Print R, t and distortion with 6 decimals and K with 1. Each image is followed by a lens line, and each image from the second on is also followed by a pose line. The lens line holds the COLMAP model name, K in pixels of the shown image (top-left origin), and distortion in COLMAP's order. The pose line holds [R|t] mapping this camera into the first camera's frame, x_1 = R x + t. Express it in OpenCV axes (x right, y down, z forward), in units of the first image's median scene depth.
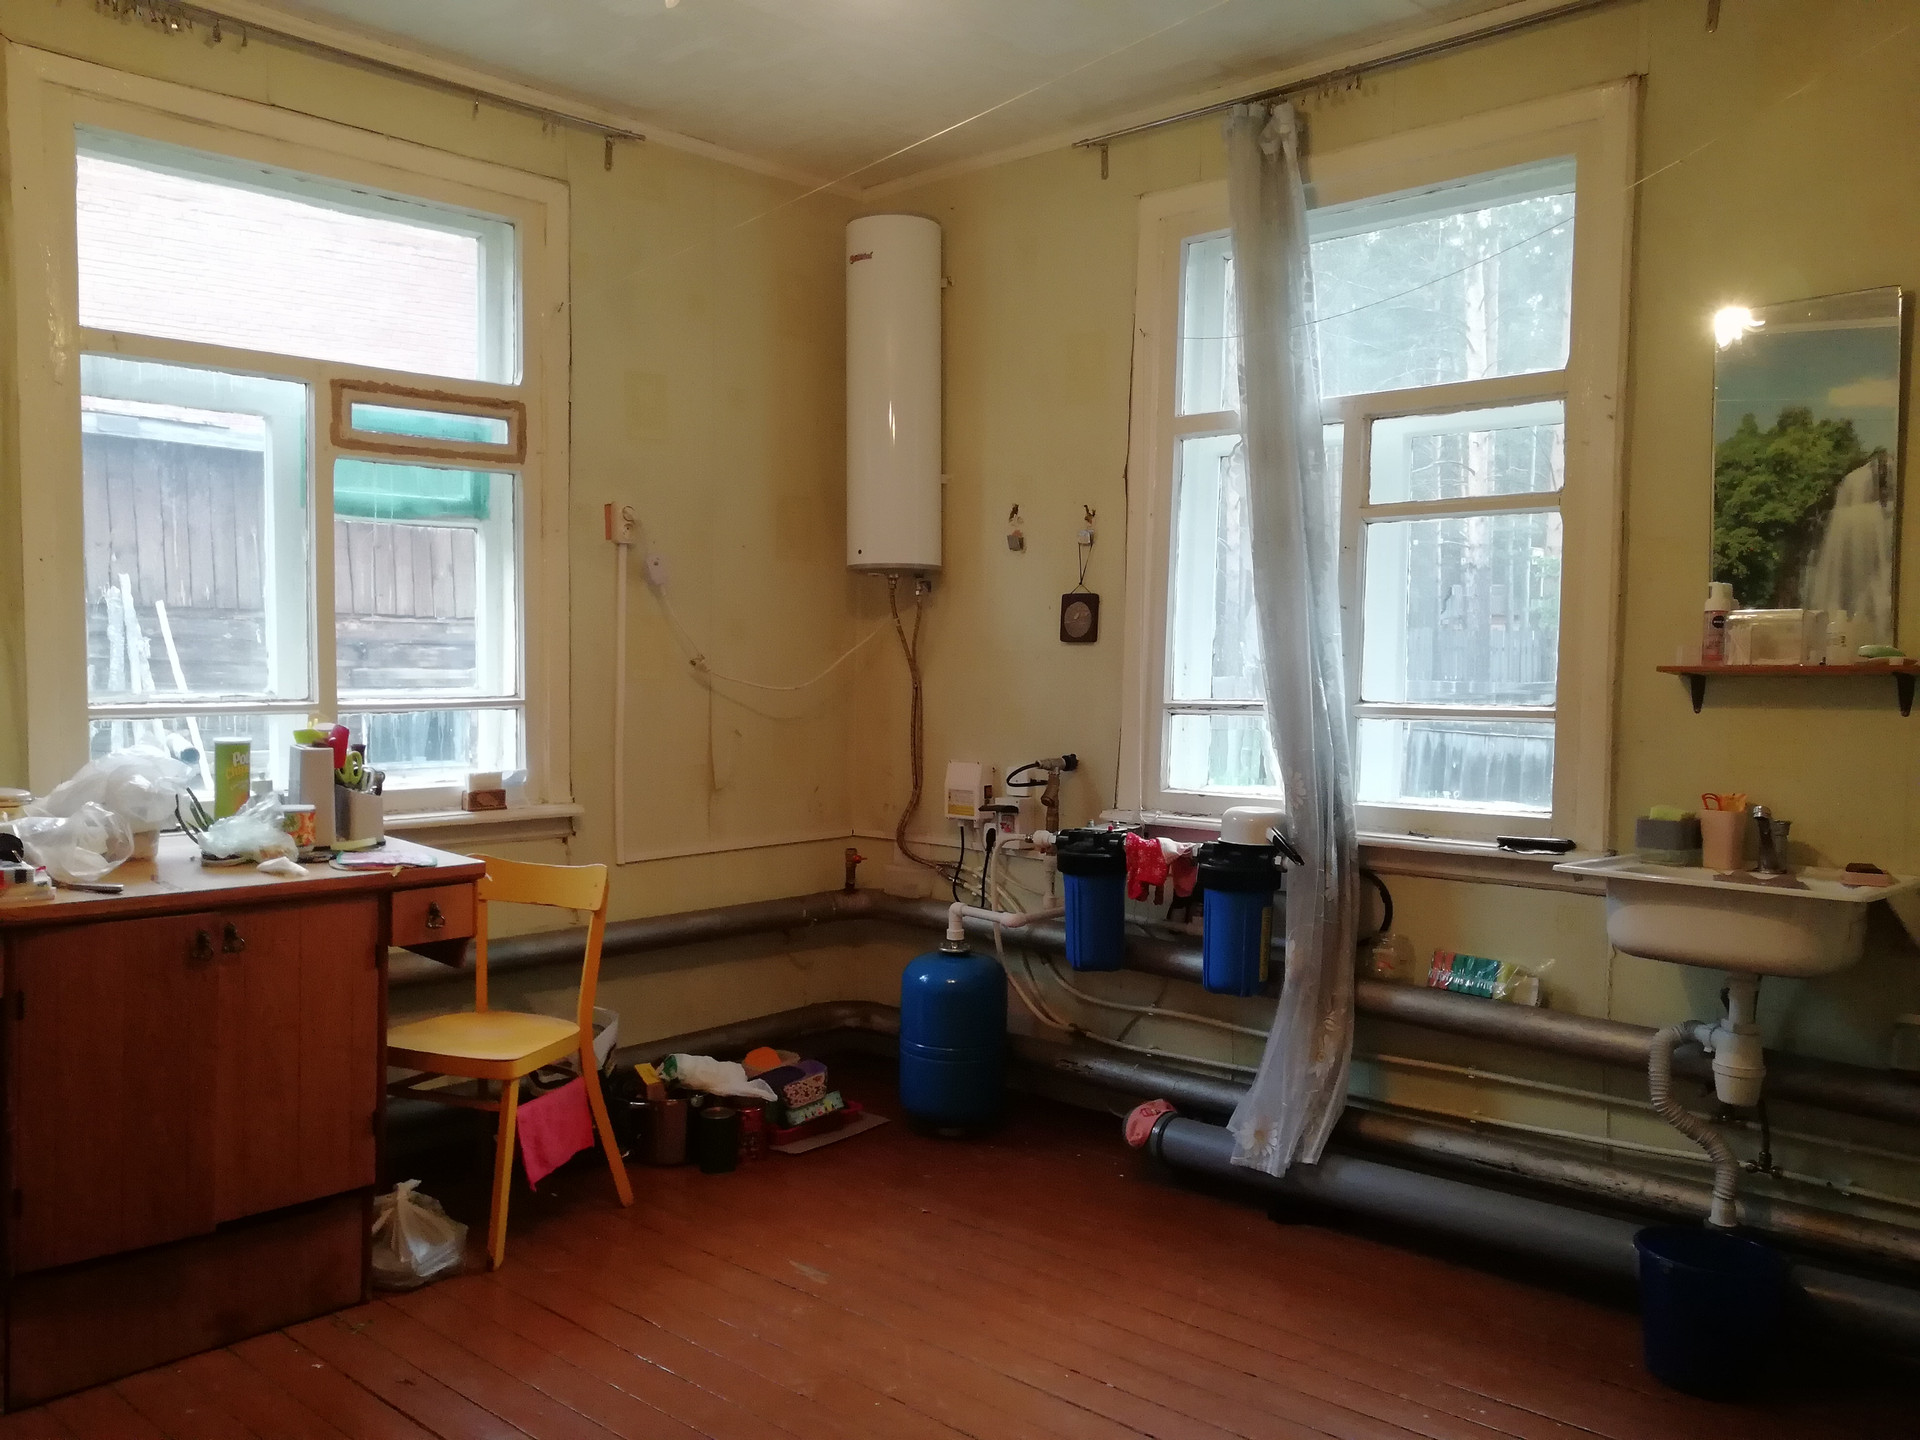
lens RADIAL K [[1554.8, 0, 969.4], [0, 1554.8, 713.6], [0, 0, 1]] dist [0.005145, 0.037457]
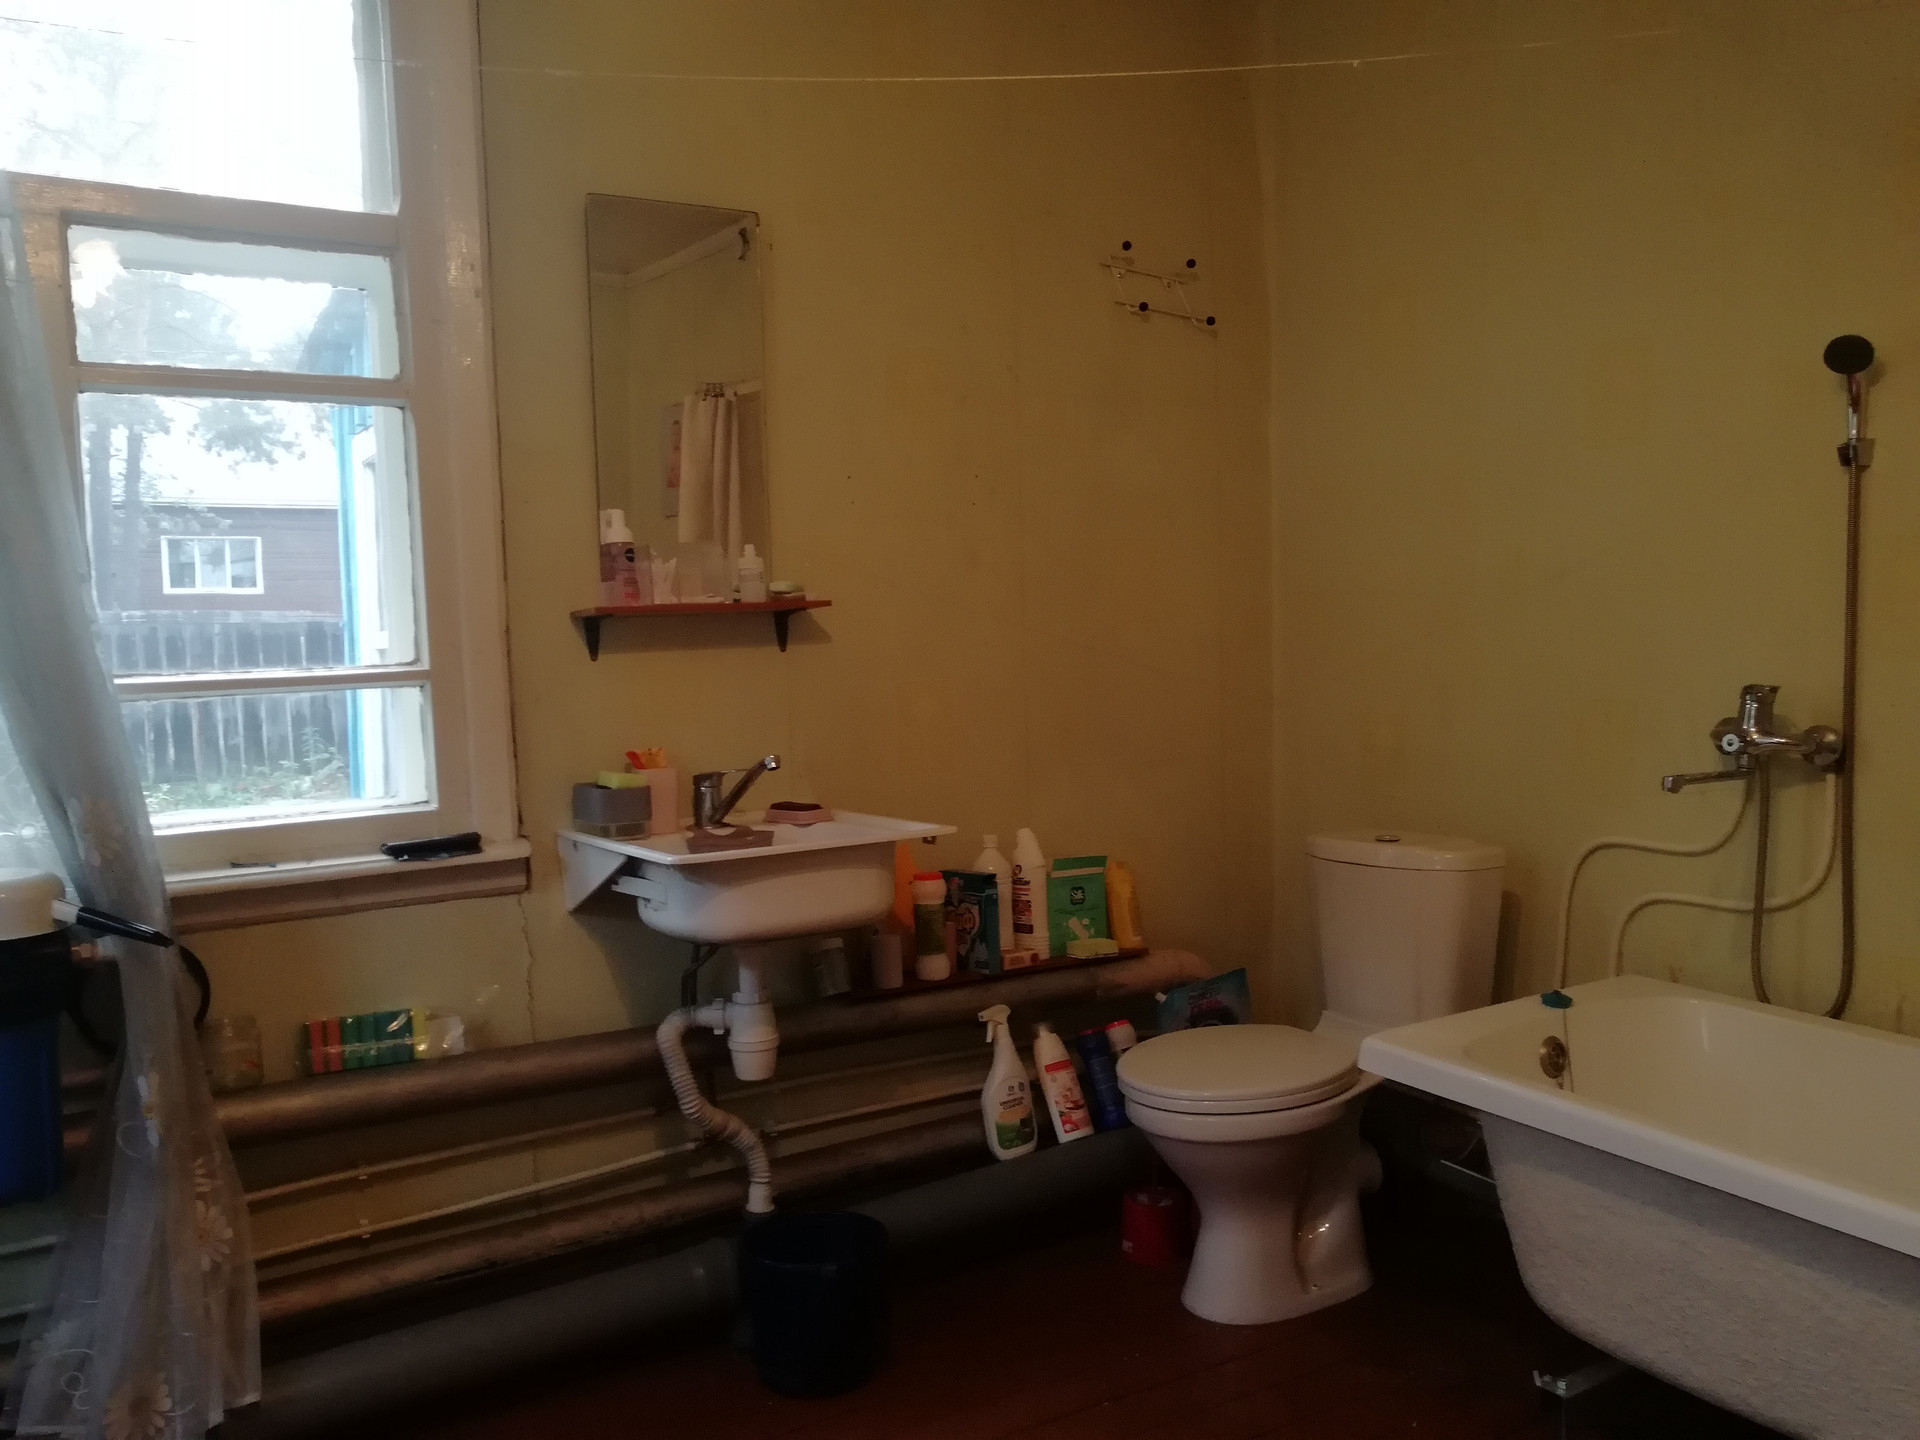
lens RADIAL K [[1554.8, 0, 969.4], [0, 1554.8, 713.6], [0, 0, 1]] dist [0.005145, 0.037457]
pose [[0.254604, -0.088600, 0.962978, -0.296903], [0.048181, 0.995720, 0.078873, -0.027782], [-0.965844, 0.026316, 0.257783, 0.543804]]
